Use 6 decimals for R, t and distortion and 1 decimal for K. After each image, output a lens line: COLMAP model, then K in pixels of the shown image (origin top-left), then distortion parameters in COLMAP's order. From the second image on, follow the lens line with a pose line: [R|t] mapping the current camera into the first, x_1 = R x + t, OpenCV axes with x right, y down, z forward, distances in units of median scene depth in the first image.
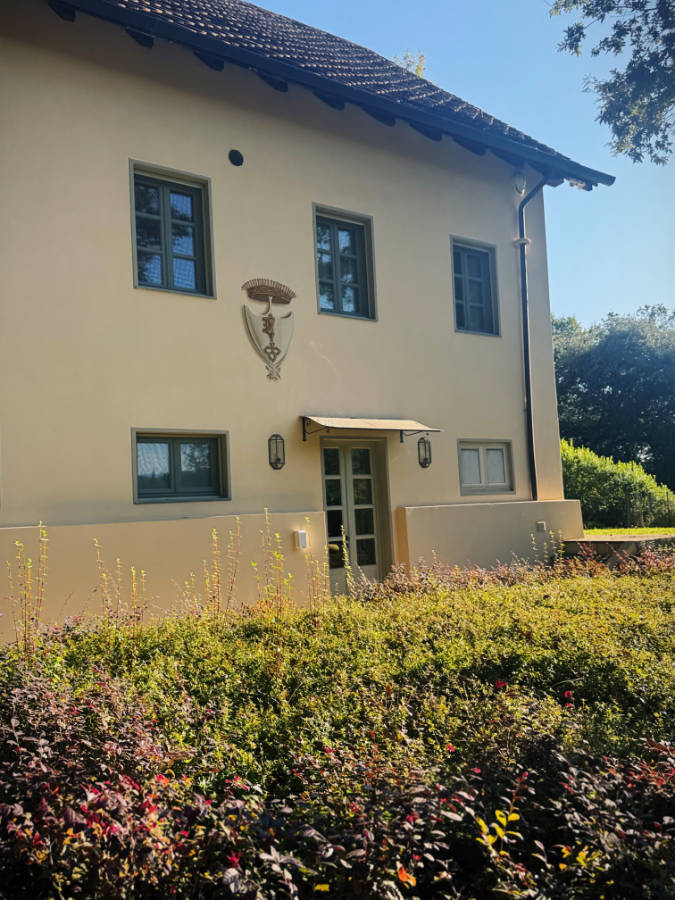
lens RADIAL K [[722.5, 0, 337.5], [0, 722.5, 450.0], [0, 0, 1]] dist [0.001890, -0.000140]
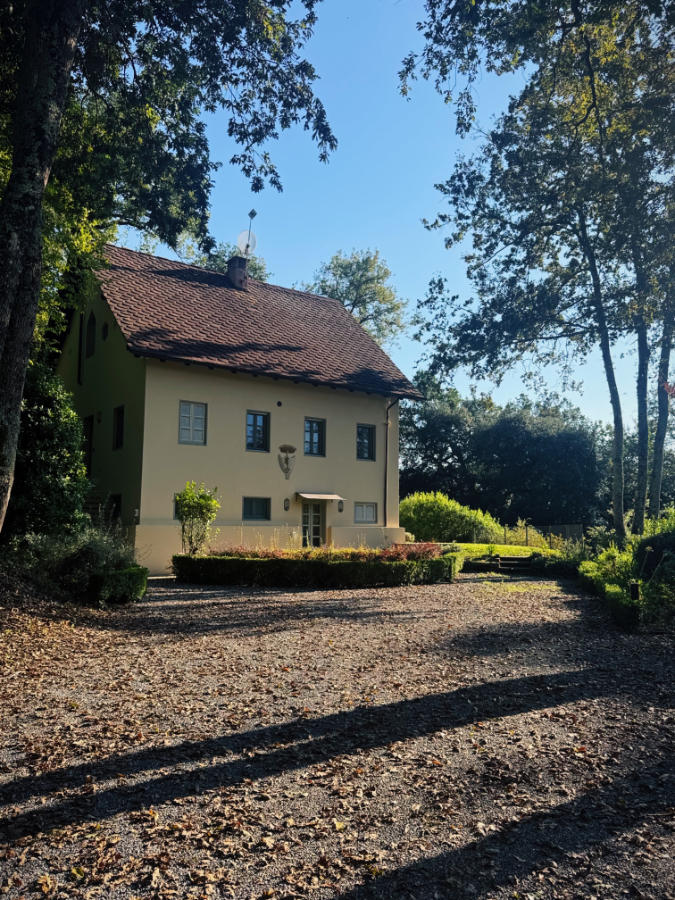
lens RADIAL K [[633.2, 0, 337.5], [0, 633.2, 450.0], [0, 0, 1]] dist [0.000466, -0.000008]
pose [[0.997518, 0.062503, 0.032420, 0.020104], [-0.061053, 0.997168, -0.043926, -0.102371], [-0.035073, 0.041837, 0.998509, -1.363103]]
